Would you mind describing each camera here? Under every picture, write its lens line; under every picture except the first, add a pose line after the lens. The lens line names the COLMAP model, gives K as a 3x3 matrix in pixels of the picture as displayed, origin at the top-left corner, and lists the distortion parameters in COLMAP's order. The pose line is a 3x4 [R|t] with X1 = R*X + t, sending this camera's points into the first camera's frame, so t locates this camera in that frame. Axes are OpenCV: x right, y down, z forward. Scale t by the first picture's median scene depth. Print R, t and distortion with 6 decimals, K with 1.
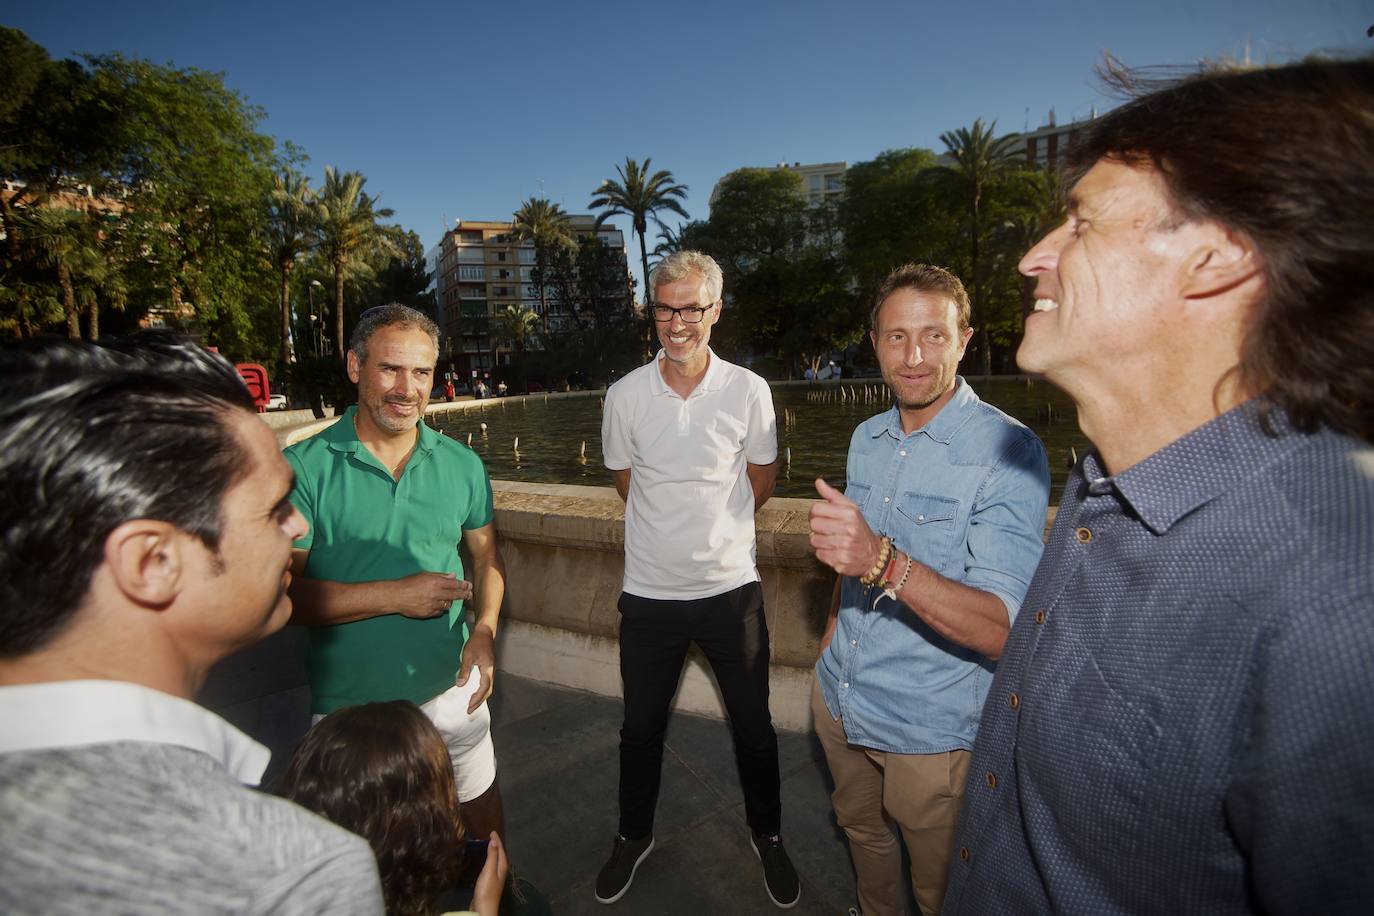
lens RADIAL K [[614.0, 0, 672.9], [0, 614.0, 441.7], [0, 0, 1]] dist [-0.032145, 0.010271]
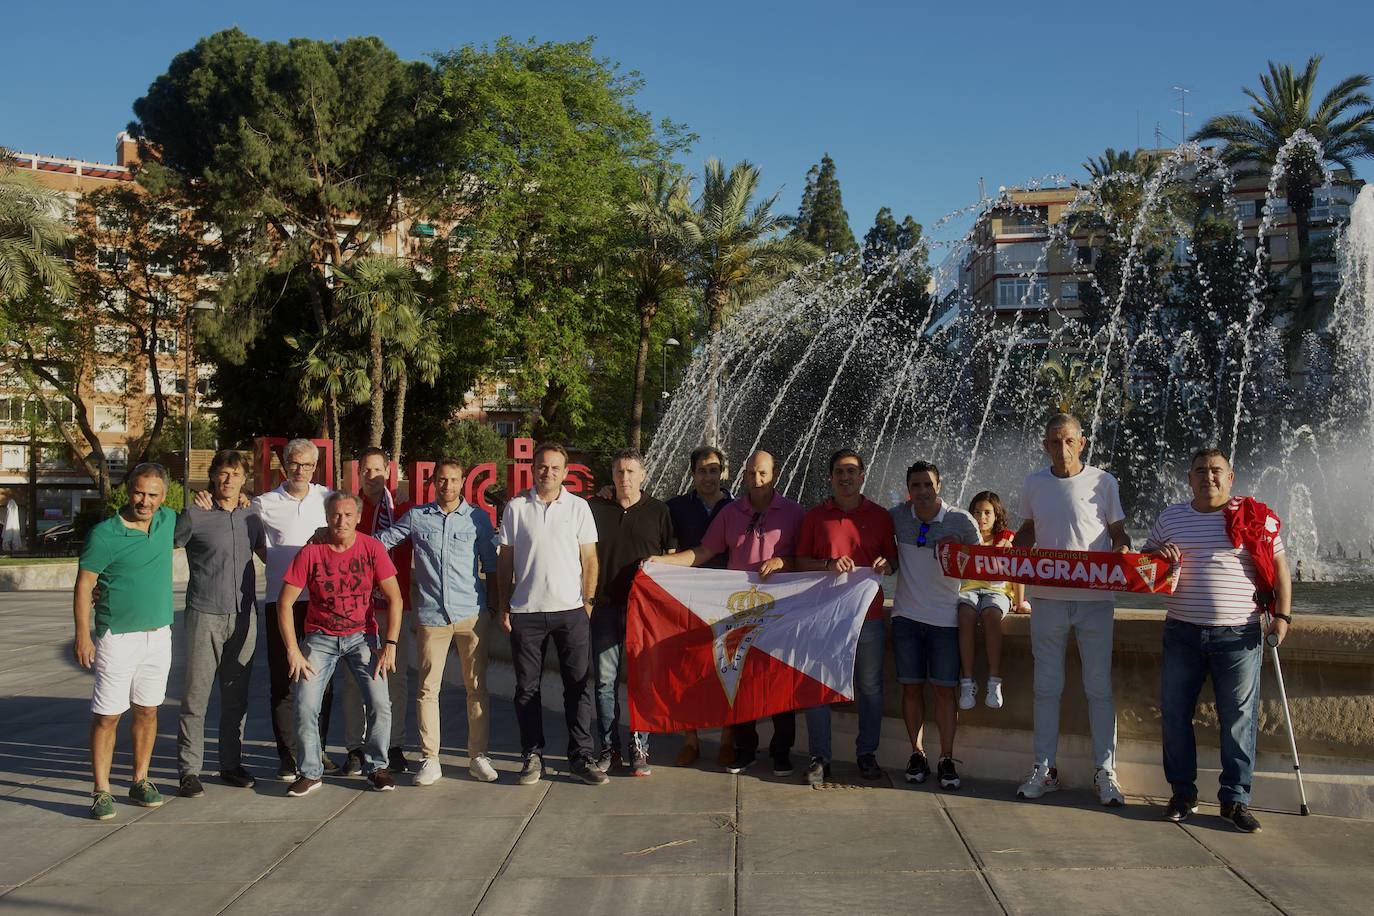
lens RADIAL K [[1464.0, 0, 734.8], [0, 1464.0, 455.9], [0, 0, 1]] dist [0.054119, 0.000000]
pose [[0.836026, 0.026958, -0.548027, 0.360977], [-0.101561, 0.989136, -0.106277, 0.017414], [0.539208, 0.144508, 0.829682, -0.259637]]
